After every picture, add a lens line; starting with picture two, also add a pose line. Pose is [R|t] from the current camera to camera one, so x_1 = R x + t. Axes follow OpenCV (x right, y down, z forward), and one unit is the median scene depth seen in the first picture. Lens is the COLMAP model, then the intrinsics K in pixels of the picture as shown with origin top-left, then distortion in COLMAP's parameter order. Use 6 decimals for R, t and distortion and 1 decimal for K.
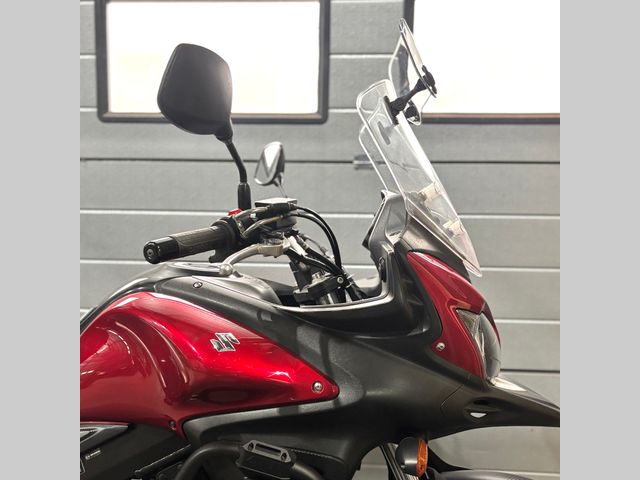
lens RADIAL K [[586.0, 0, 345.7], [0, 586.0, 240.9], [0, 0, 1]] dist [0.071560, 0.000638]
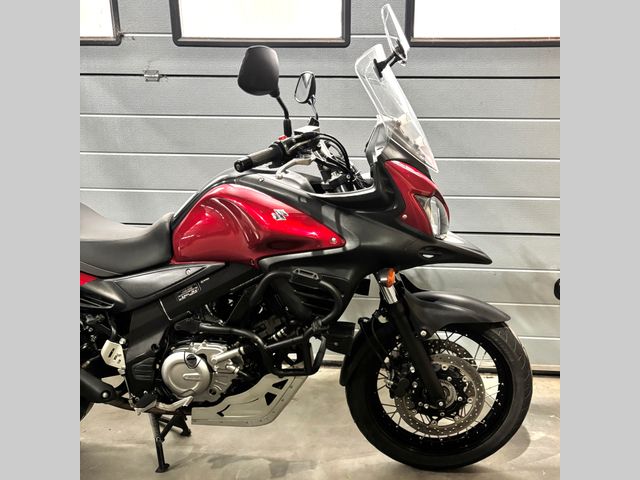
lens RADIAL K [[481.9, 0, 320.0], [0, 481.9, 240.0], [0, 0, 1]] dist [0.009302, 0.001062]
pose [[0.993927, 0.001846, -0.110022, 0.063801], [0.022565, 0.975191, 0.220210, -0.061703], [0.107699, -0.221356, 0.969228, -0.354119]]
